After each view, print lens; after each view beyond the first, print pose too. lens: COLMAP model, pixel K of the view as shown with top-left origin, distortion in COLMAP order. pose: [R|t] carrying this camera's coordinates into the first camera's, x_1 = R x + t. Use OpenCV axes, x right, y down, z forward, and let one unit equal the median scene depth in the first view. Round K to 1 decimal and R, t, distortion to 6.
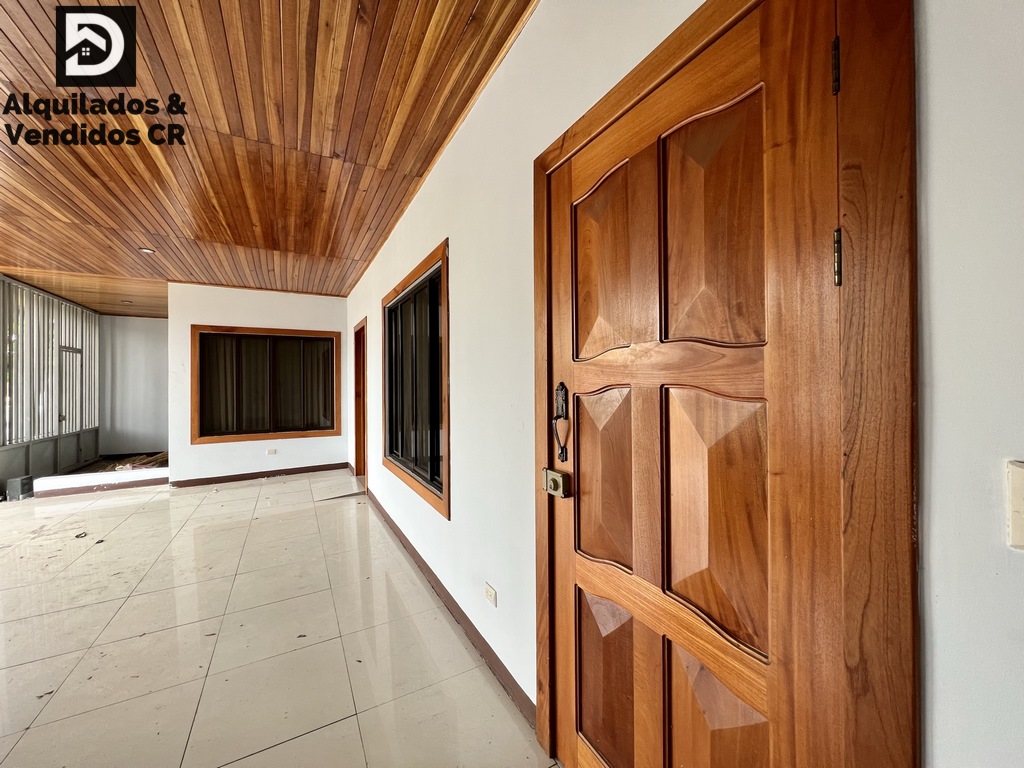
lens RADIAL K [[410.4, 0, 509.2], [0, 410.4, 383.6], [0, 0, 1]] dist [-0.001851, 0.000398]
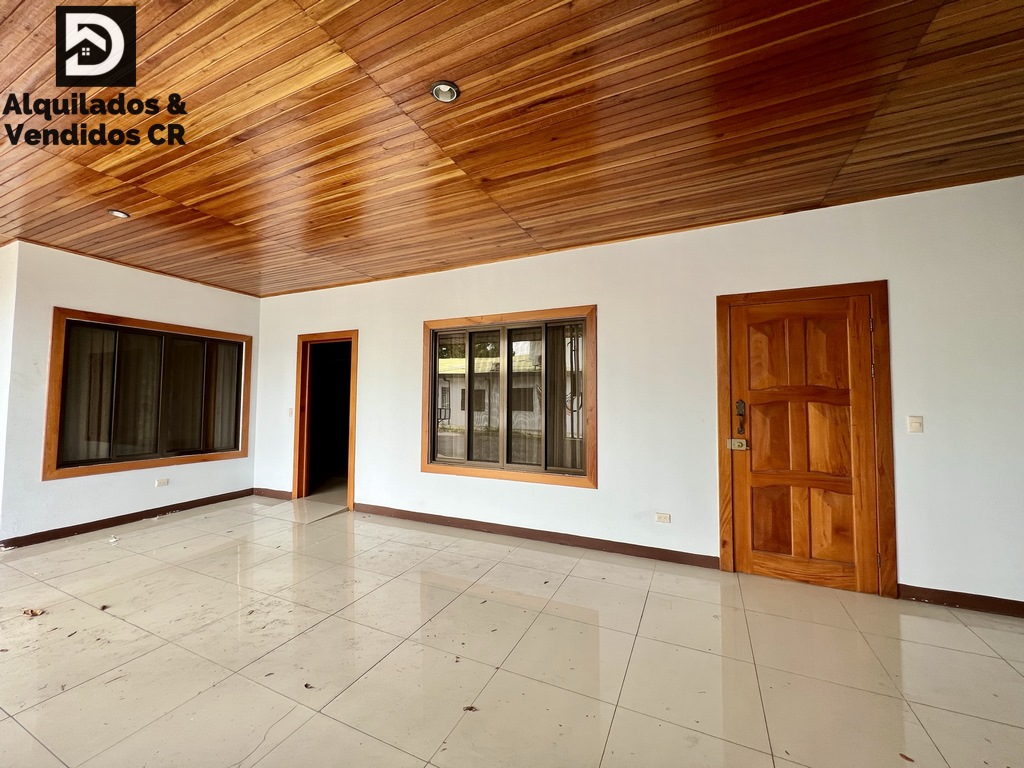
lens RADIAL K [[410.4, 0, 509.0], [0, 410.4, 382.5], [0, 0, 1]] dist [-0.001851, 0.000398]
pose [[0.802954, 0.041851, 0.594569, -0.949246], [-0.014012, 0.998582, -0.051365, 0.016167], [-0.595876, 0.032913, 0.802402, -0.028072]]
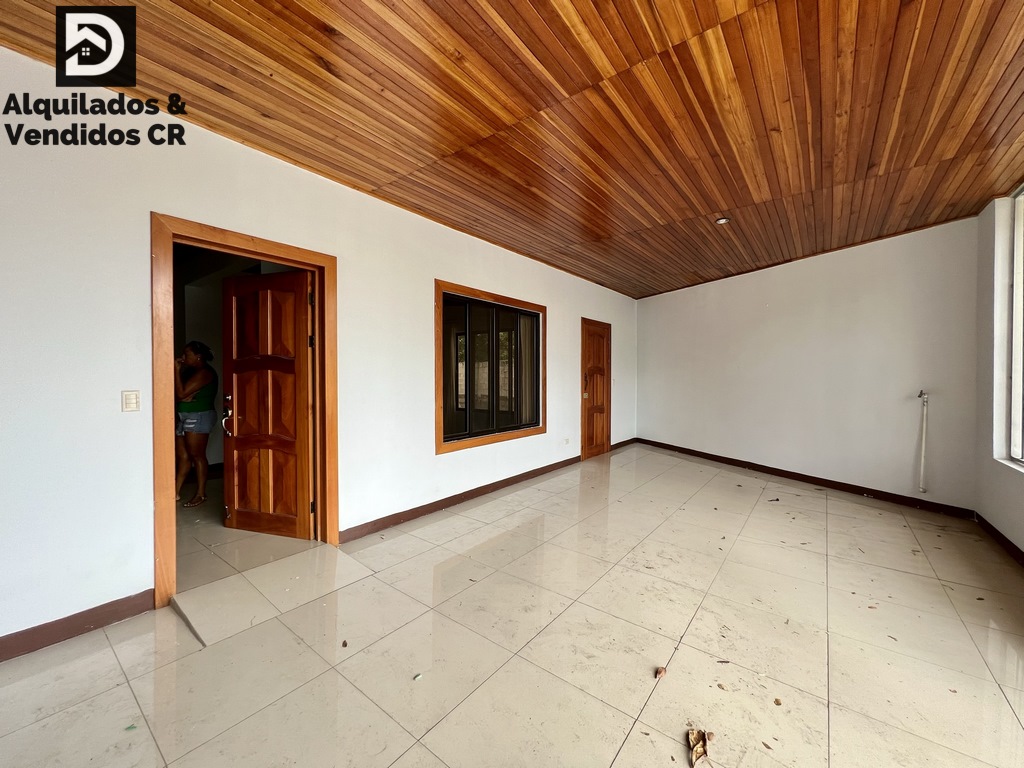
lens RADIAL K [[410.4, 0, 510.8], [0, 410.4, 381.8], [0, 0, 1]] dist [-0.001851, 0.000398]
pose [[-0.414541, -0.003439, 0.910024, -1.510134], [0.000702, 0.999991, 0.004099, 0.031666], [-0.910030, 0.002338, -0.414535, 1.506562]]
